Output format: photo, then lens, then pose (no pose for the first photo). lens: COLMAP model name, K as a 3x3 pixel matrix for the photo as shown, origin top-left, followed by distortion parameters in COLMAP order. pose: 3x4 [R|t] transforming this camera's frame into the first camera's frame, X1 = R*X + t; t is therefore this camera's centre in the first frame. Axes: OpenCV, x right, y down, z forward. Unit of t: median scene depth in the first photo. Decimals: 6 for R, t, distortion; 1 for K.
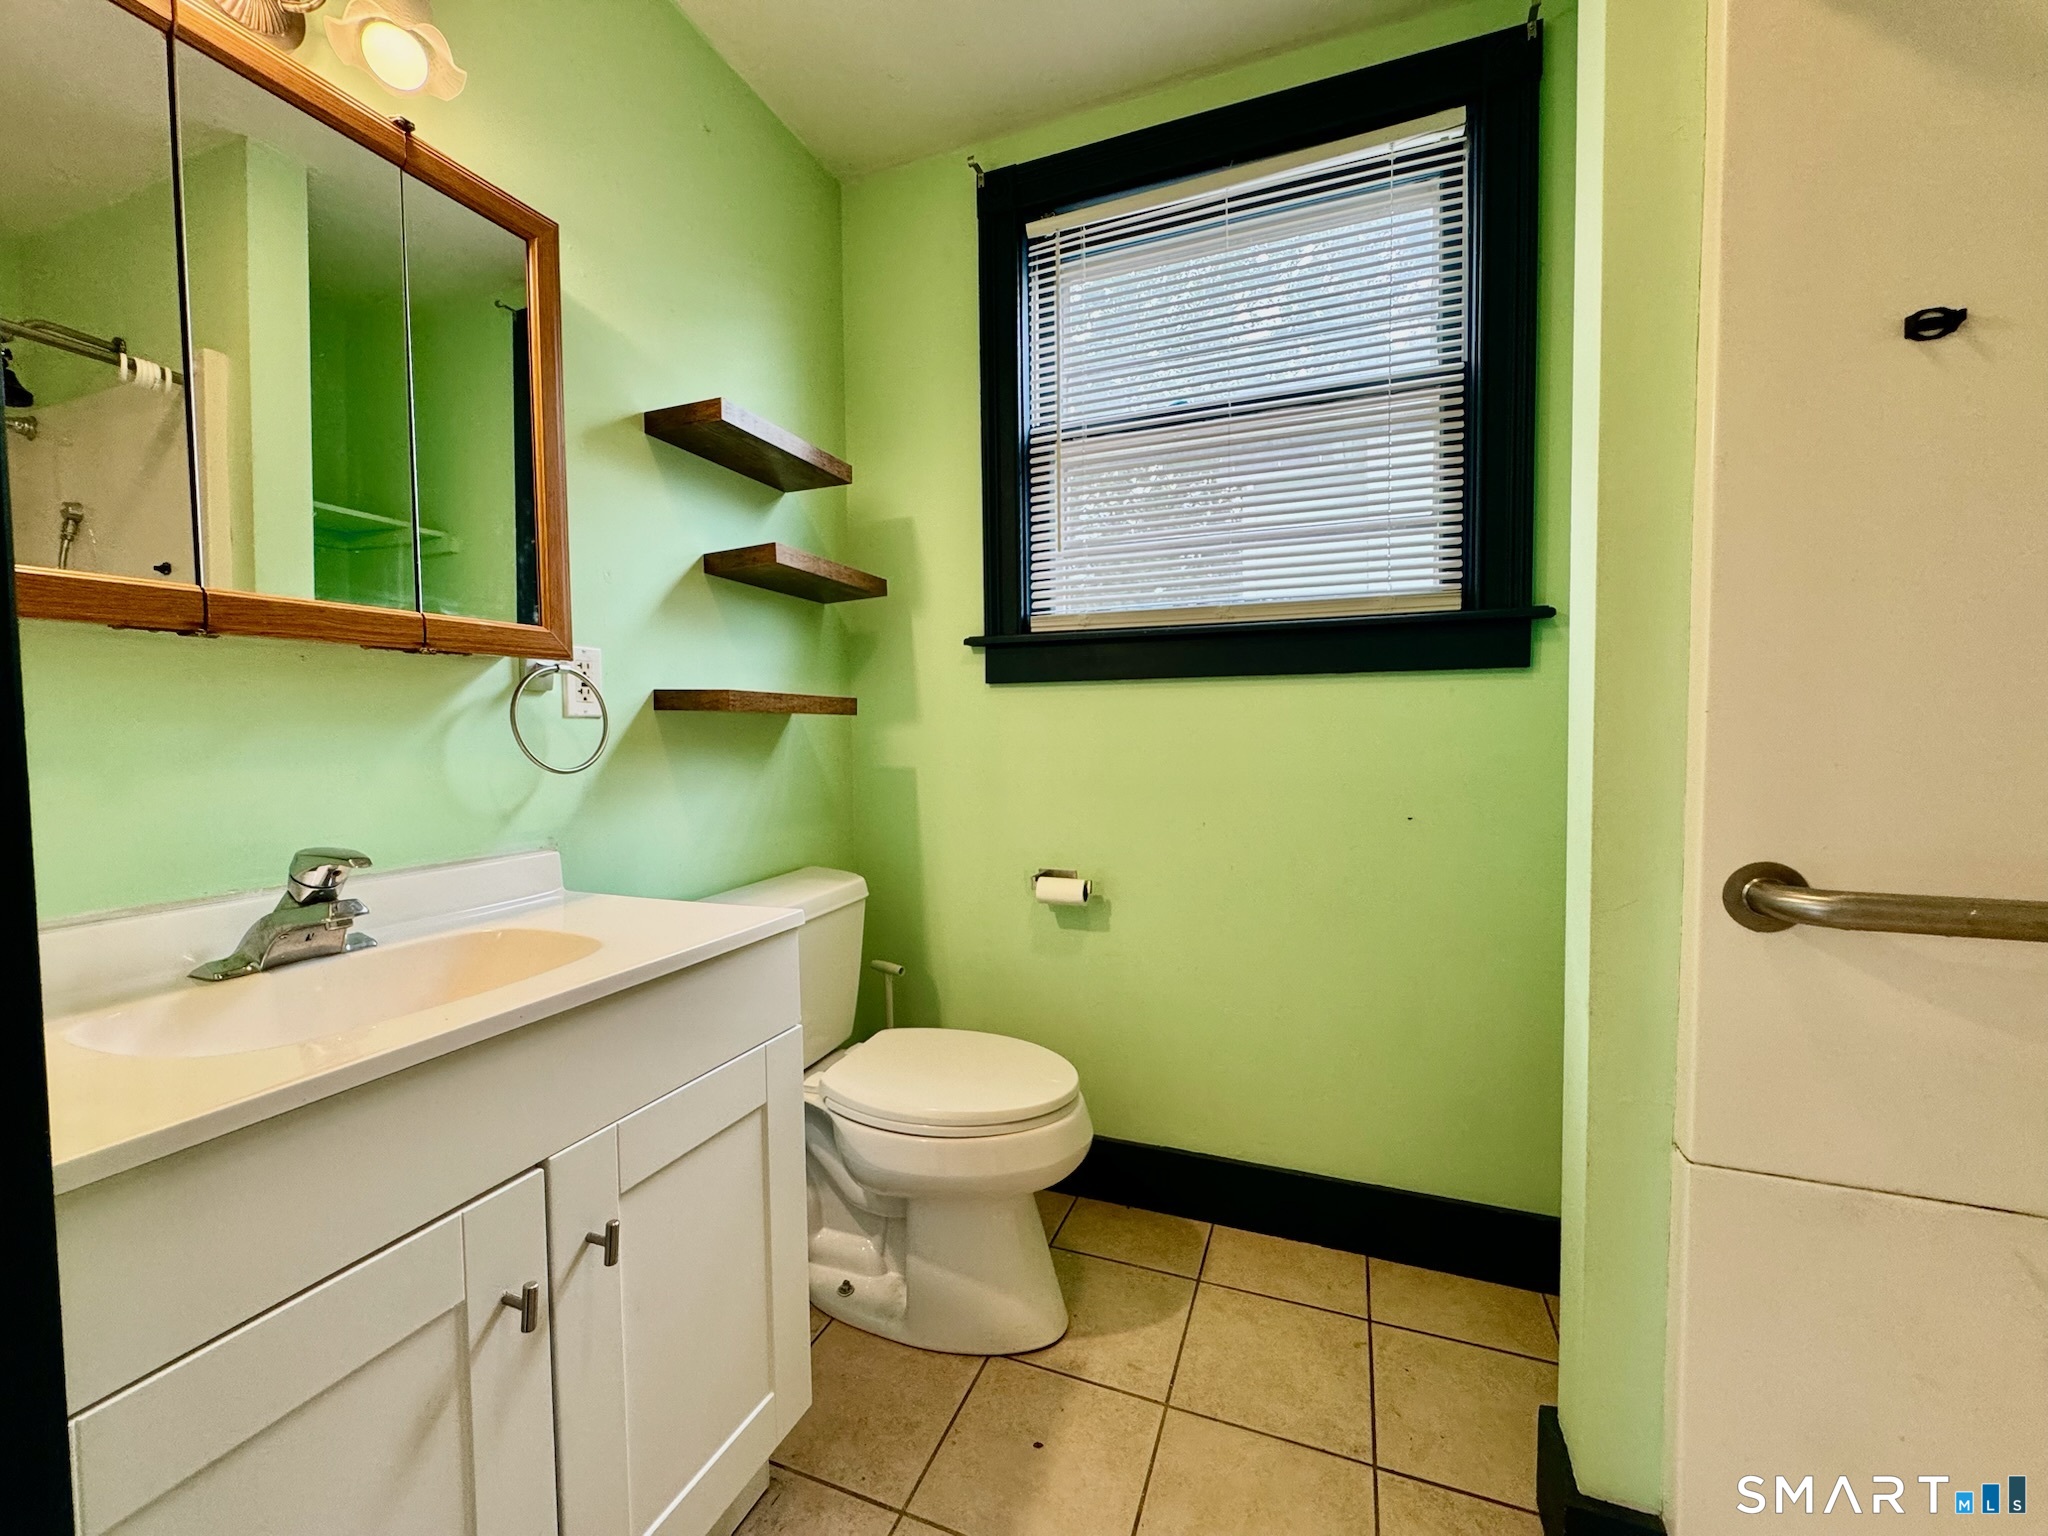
lens RADIAL K [[820.4, 0, 1024.0], [0, 820.4, 768.0], [0, 0, 1]] dist [-0.003310, 0.000141]
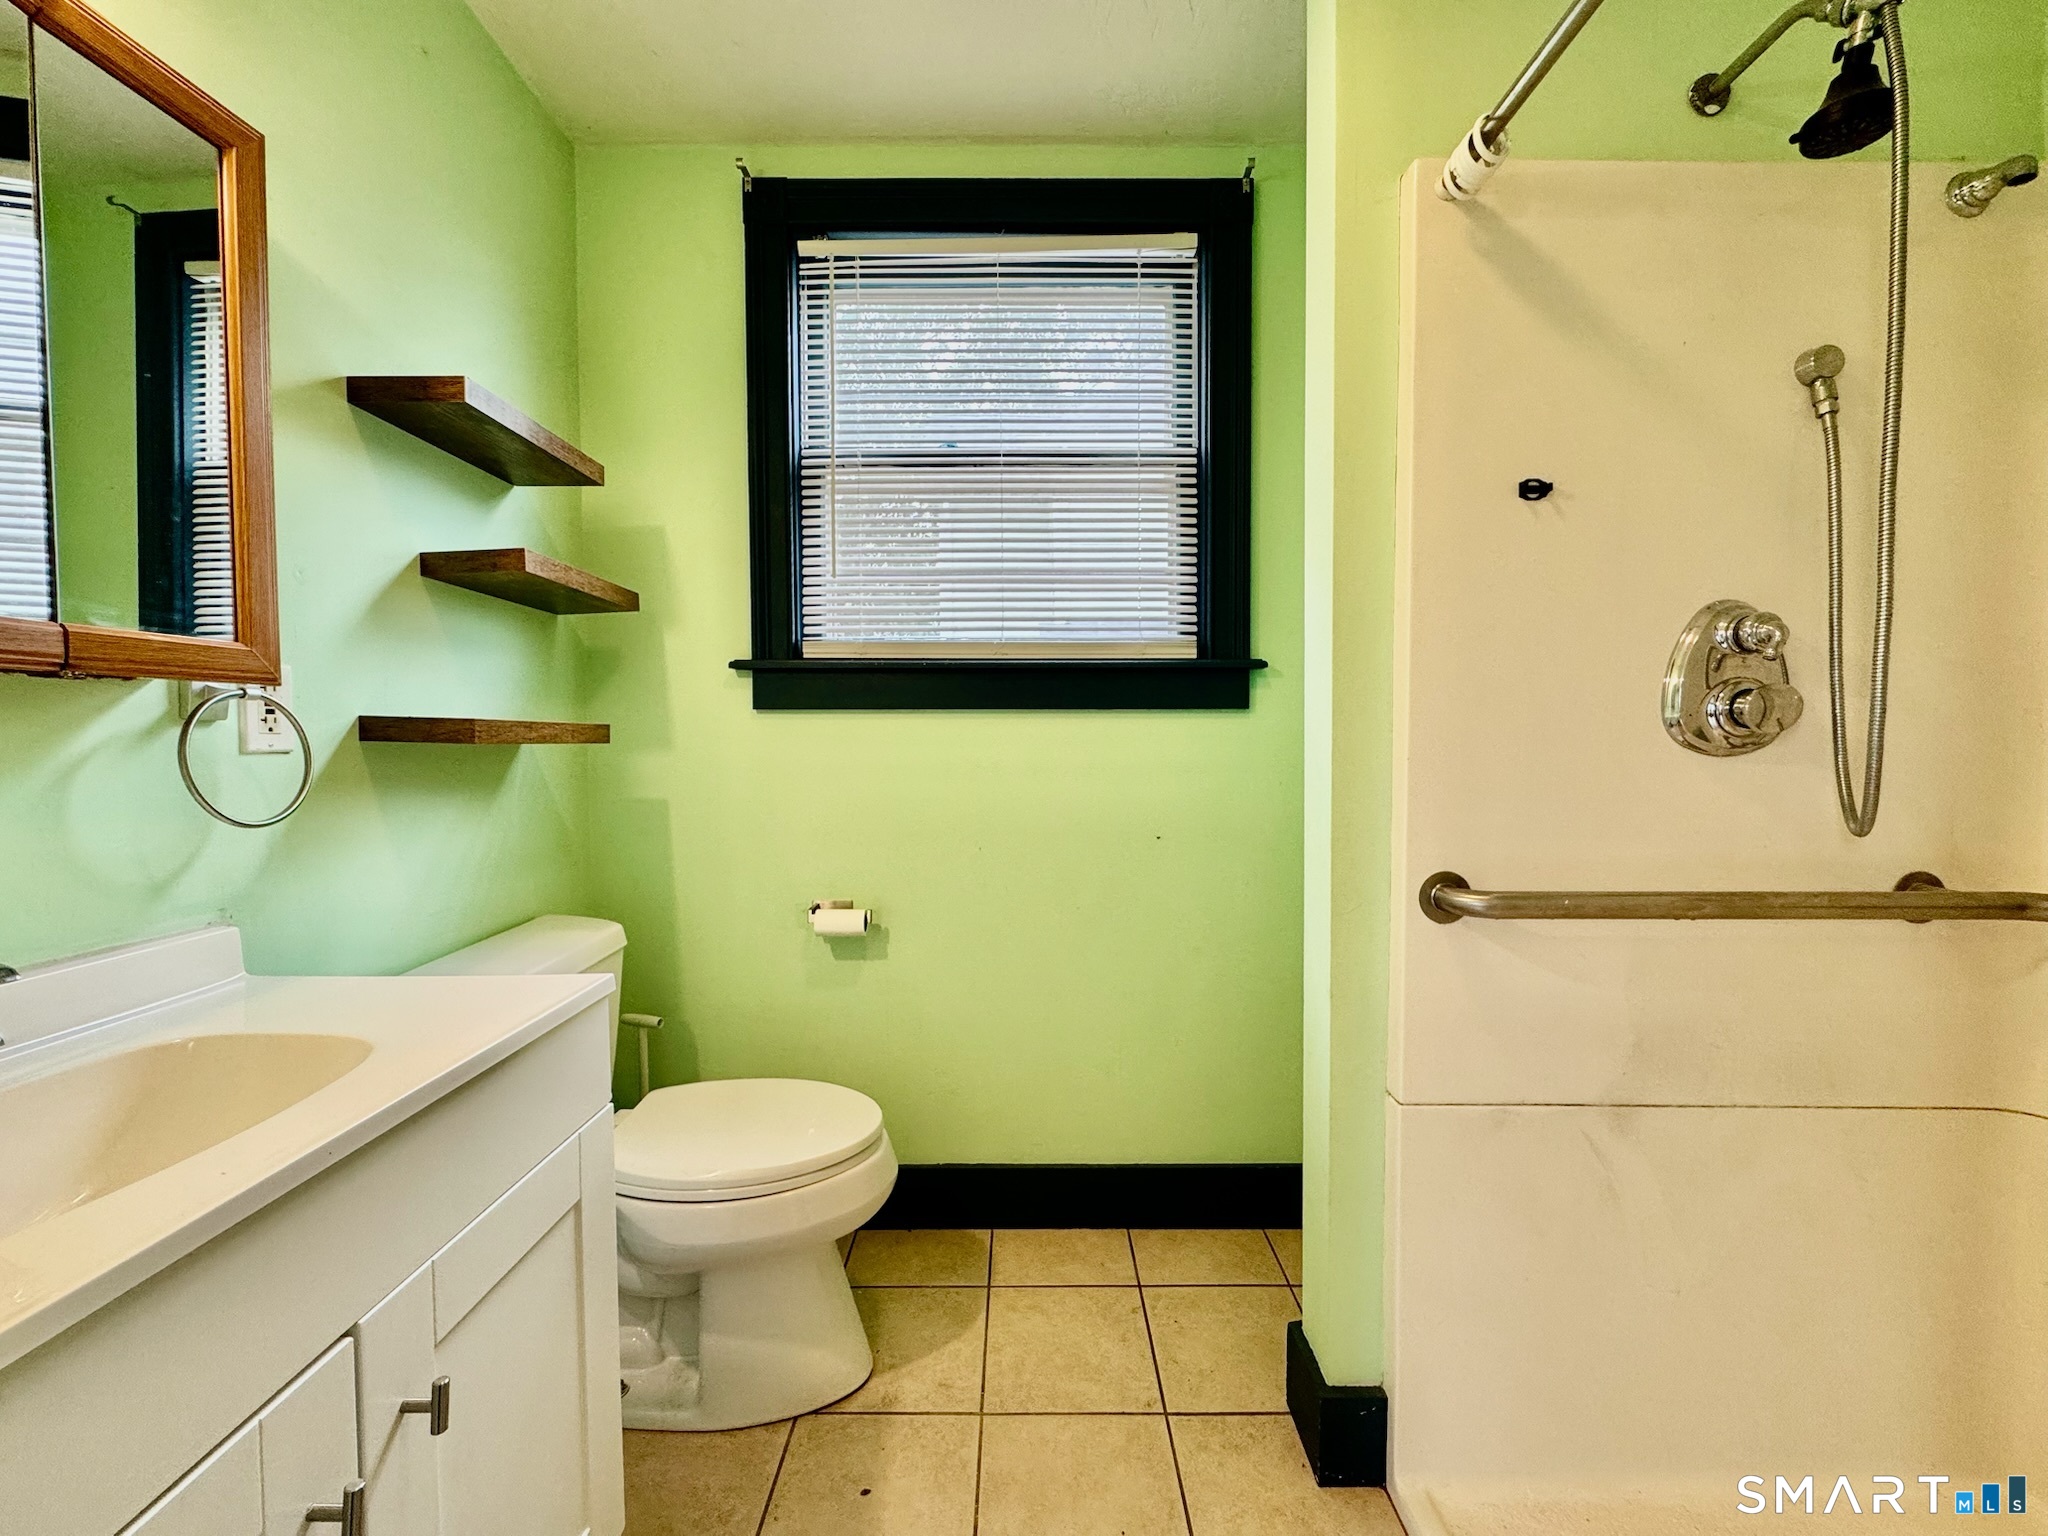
lens RADIAL K [[824.2, 0, 1013.5], [0, 824.2, 766.4], [0, 0, 1]] dist [-0.002214, 0.000628]
pose [[0.930192, -0.006280, 0.367020, -0.143123], [0.010380, 0.999904, -0.009200, -0.030328], [-0.366927, 0.012368, 0.930168, 0.000466]]
